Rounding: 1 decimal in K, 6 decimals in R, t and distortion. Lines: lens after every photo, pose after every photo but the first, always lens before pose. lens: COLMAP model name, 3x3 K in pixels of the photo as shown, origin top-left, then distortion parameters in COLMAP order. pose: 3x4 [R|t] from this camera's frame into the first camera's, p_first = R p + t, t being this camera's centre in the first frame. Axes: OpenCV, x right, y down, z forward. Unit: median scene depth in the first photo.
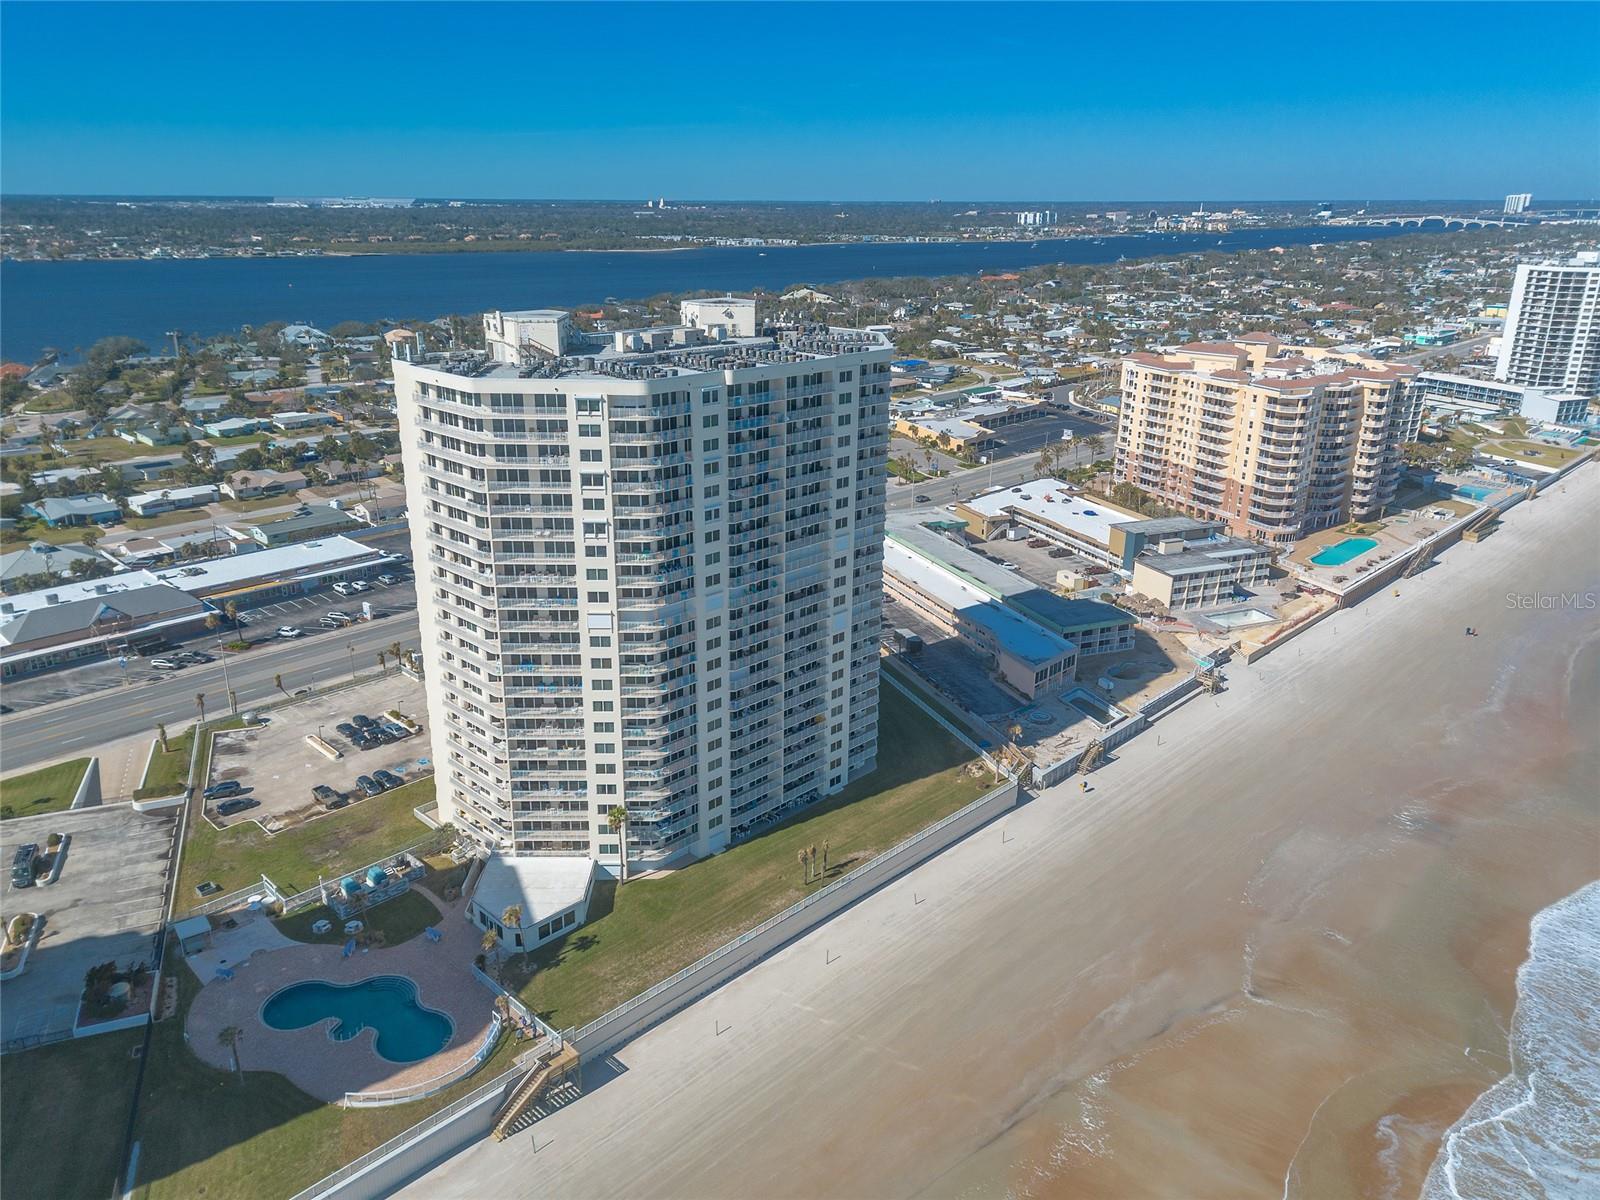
lens RADIAL K [[1180.9, 0, 758.4], [0, 1180.9, 592.5], [0, 0, 1]] dist [0.083901, -0.092626]
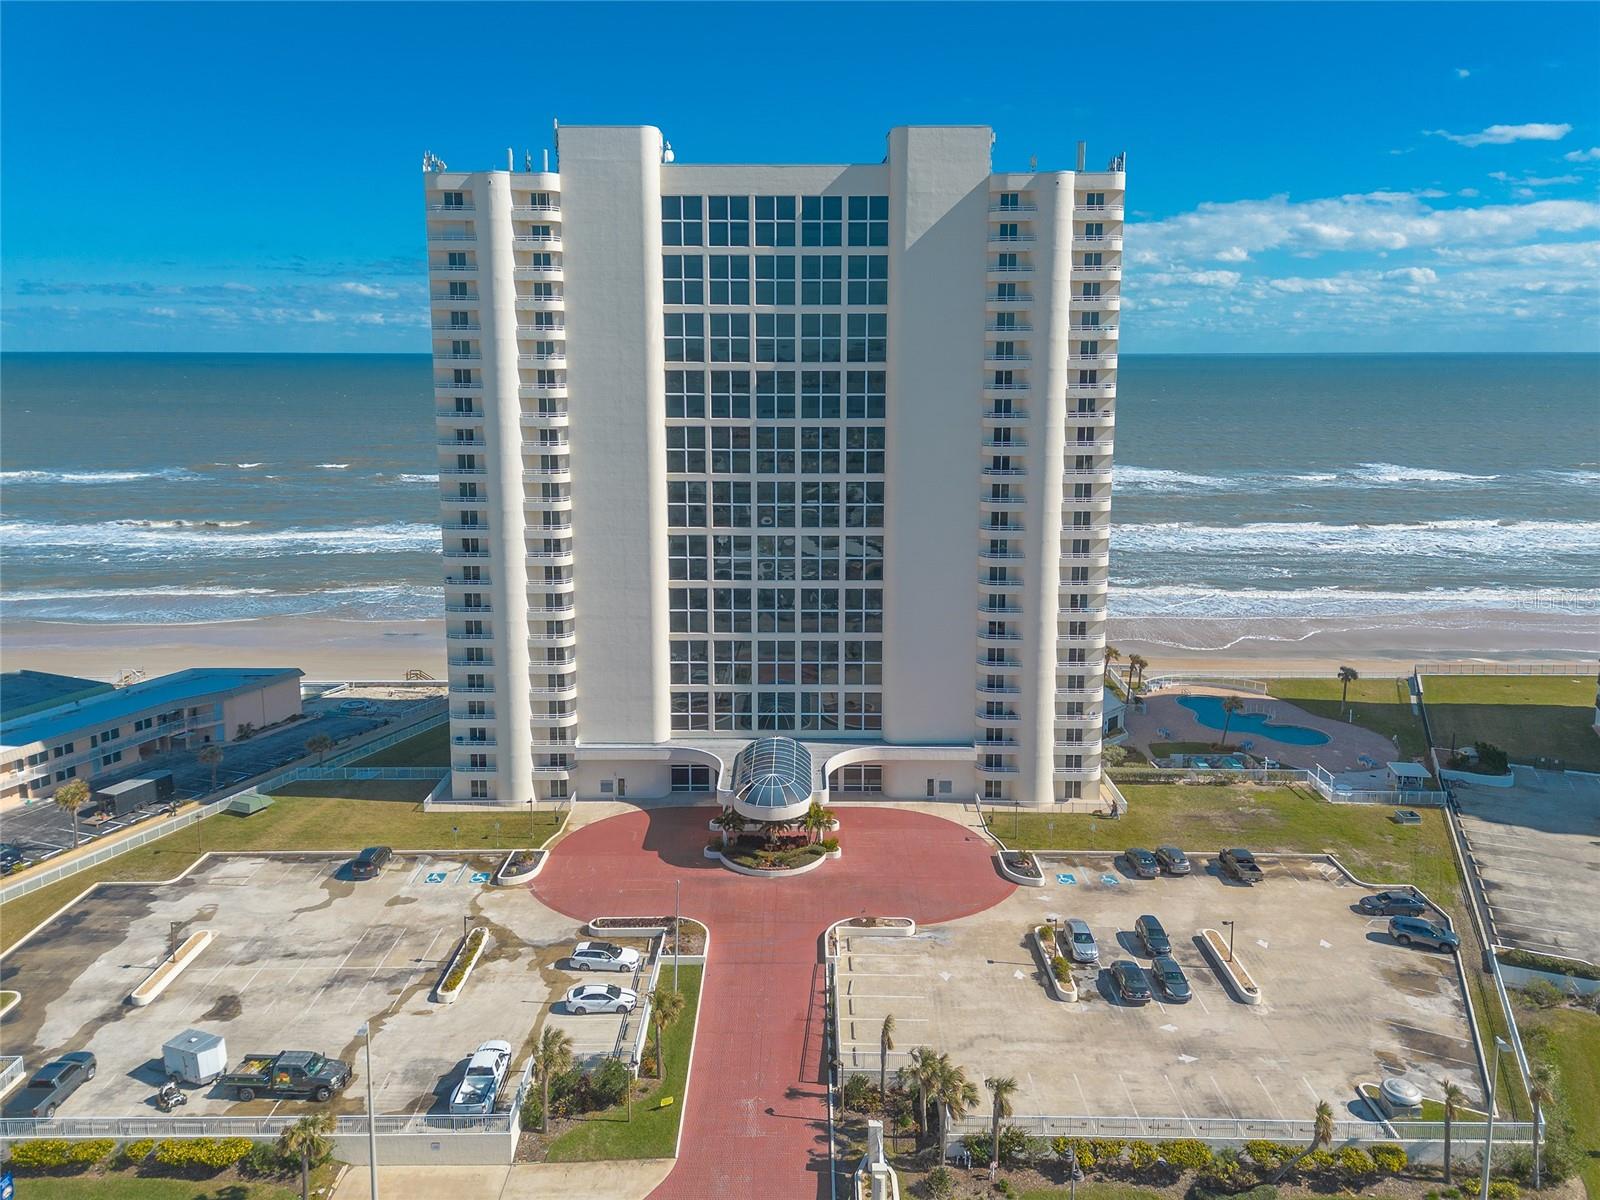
lens RADIAL K [[1165.5, 0, 790.0], [0, 1165.5, 535.7], [0, 0, 1]] dist [0.081729, -0.077191]
pose [[-0.714492, -0.119767, 0.689316, -0.680780], [0.223045, 0.894840, 0.386668, -0.317908], [-0.663138, 0.430020, -0.612643, 1.658999]]
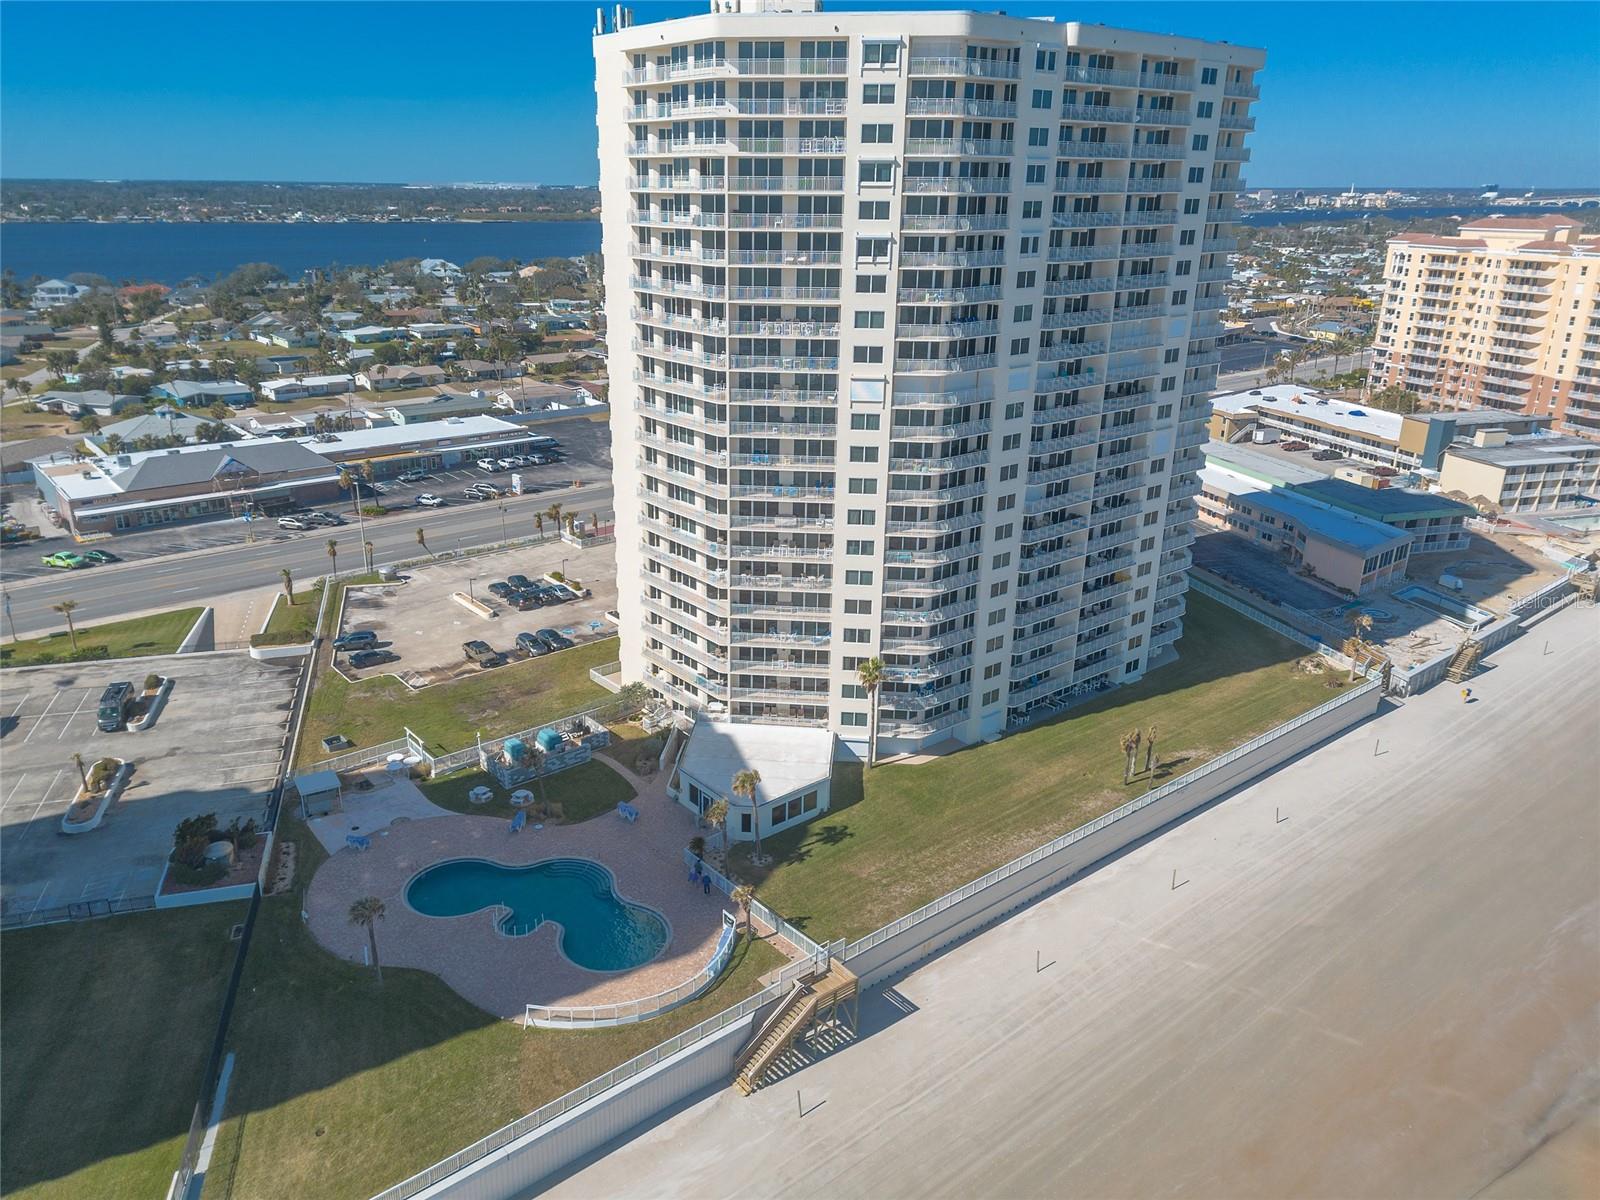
lens RADIAL K [[1161.2, 0, 735.8], [0, 1161.2, 598.3], [0, 0, 1]] dist [0.082181, -0.077556]
pose [[0.994248, 0.034536, -0.101380, -0.128573], [-0.033609, 0.999376, 0.010845, 0.135304], [0.101691, -0.007375, 0.994789, 0.271951]]
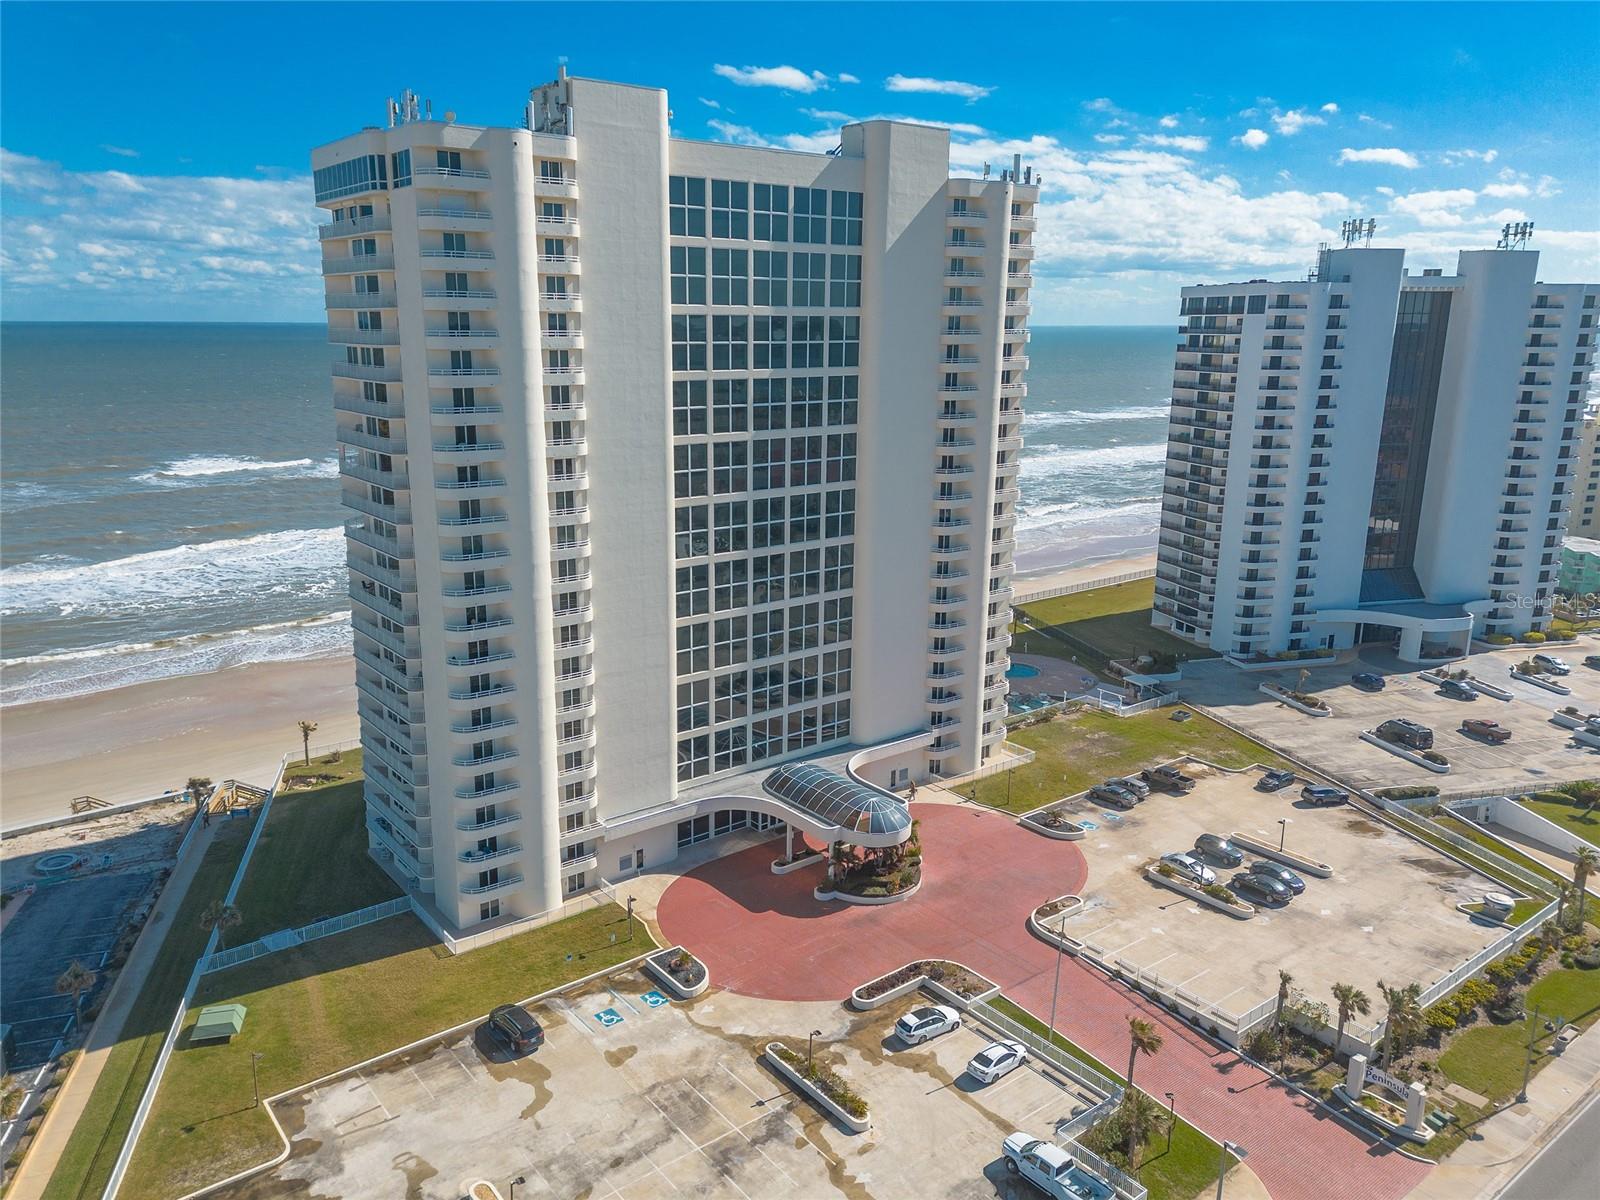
lens RADIAL K [[1161.2, 0, 735.8], [0, 1161.2, 598.3], [0, 0, 1]] dist [0.082181, -0.077556]
pose [[-0.992110, -0.042275, 0.118029, -0.189861], [0.027943, 0.843193, 0.536884, -0.389985], [-0.122218, 0.535946, -0.835359, 1.818132]]
